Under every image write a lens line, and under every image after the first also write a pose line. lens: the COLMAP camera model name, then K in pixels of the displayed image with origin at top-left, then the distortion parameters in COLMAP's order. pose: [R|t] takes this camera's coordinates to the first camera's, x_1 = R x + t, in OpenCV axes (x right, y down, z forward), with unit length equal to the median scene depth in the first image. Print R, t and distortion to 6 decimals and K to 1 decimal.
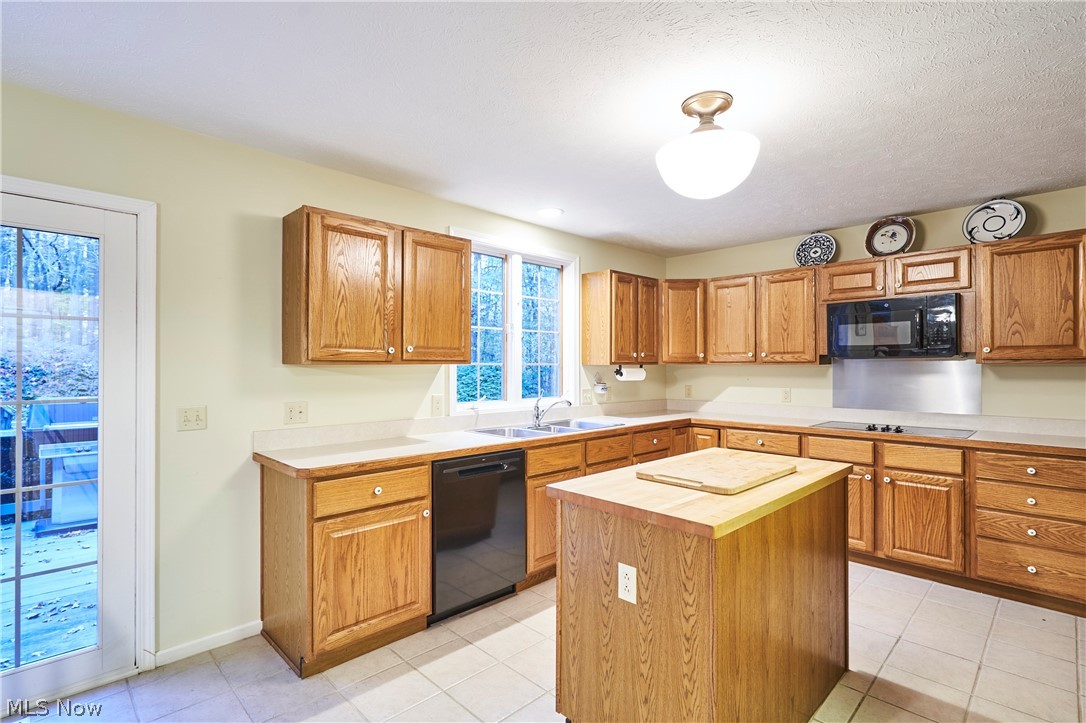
lens RADIAL K [[501.8, 0, 546.8], [0, 501.8, 365.5], [0, 0, 1]] dist [0.004491, -0.001818]
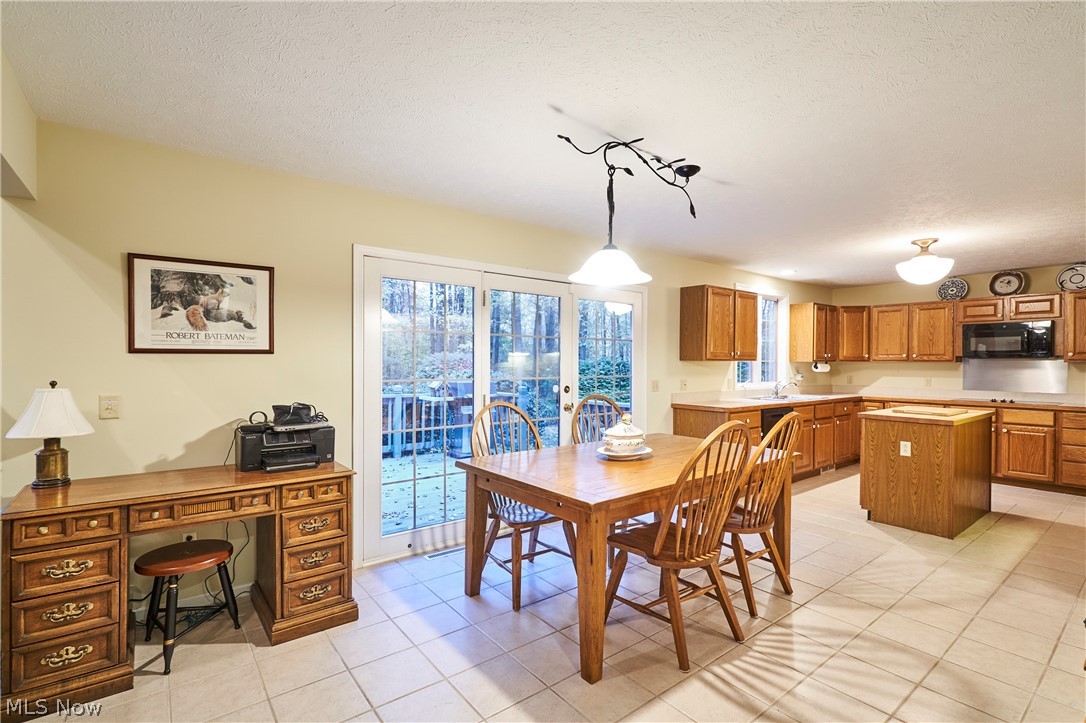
lens RADIAL K [[501.8, 0, 537.5], [0, 501.8, 366.3], [0, 0, 1]] dist [0.004491, -0.001818]
pose [[0.994054, 0.007119, -0.108652, -0.648936], [-0.006177, 0.999940, 0.009003, 0.004930], [0.108710, -0.008278, 0.994039, -0.785882]]
